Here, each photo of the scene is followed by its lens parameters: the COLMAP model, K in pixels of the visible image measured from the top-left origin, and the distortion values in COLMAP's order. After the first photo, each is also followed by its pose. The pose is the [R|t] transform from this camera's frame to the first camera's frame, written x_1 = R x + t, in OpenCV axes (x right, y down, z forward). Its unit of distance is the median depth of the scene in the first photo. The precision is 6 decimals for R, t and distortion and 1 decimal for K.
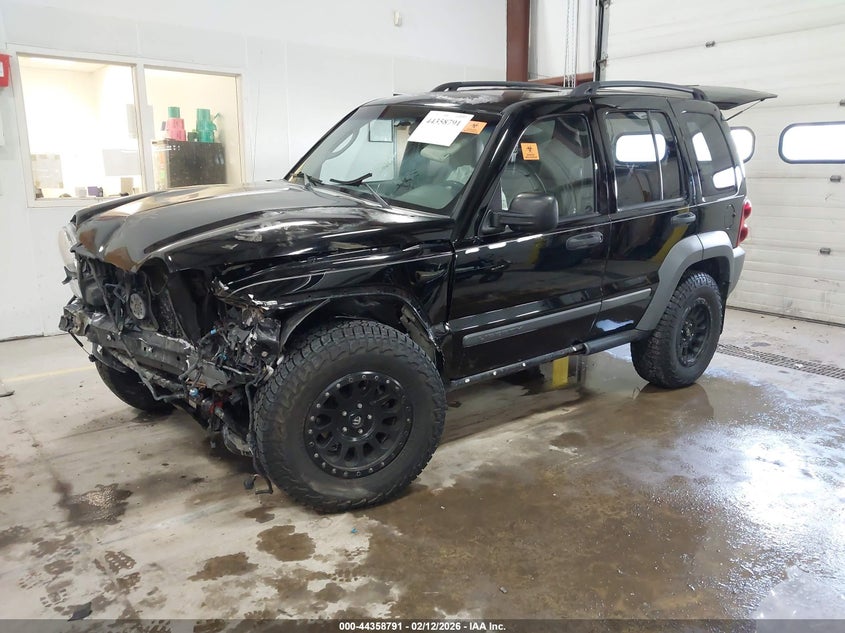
lens RADIAL K [[655.5, 0, 425.9], [0, 655.5, 316.4], [0, 0, 1]] dist [0.021697, -0.006922]
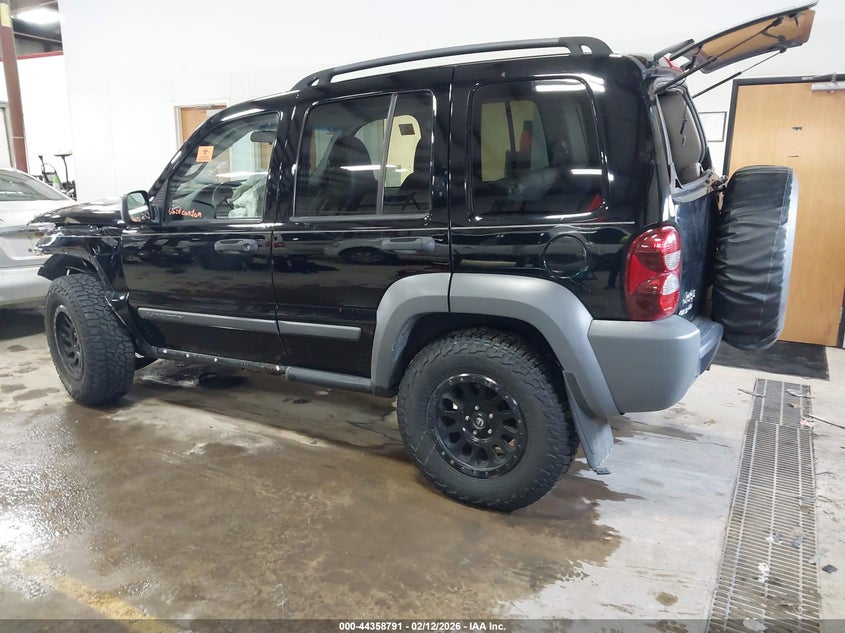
lens RADIAL K [[653.9, 0, 422.1], [0, 653.9, 318.3], [0, 0, 1]] dist [-0.001664, -0.002420]
pose [[0.380704, 0.198059, -0.903237, 1.184618], [-0.203488, 0.970792, 0.127104, -0.186400], [0.902029, 0.135409, 0.409887, 0.856616]]
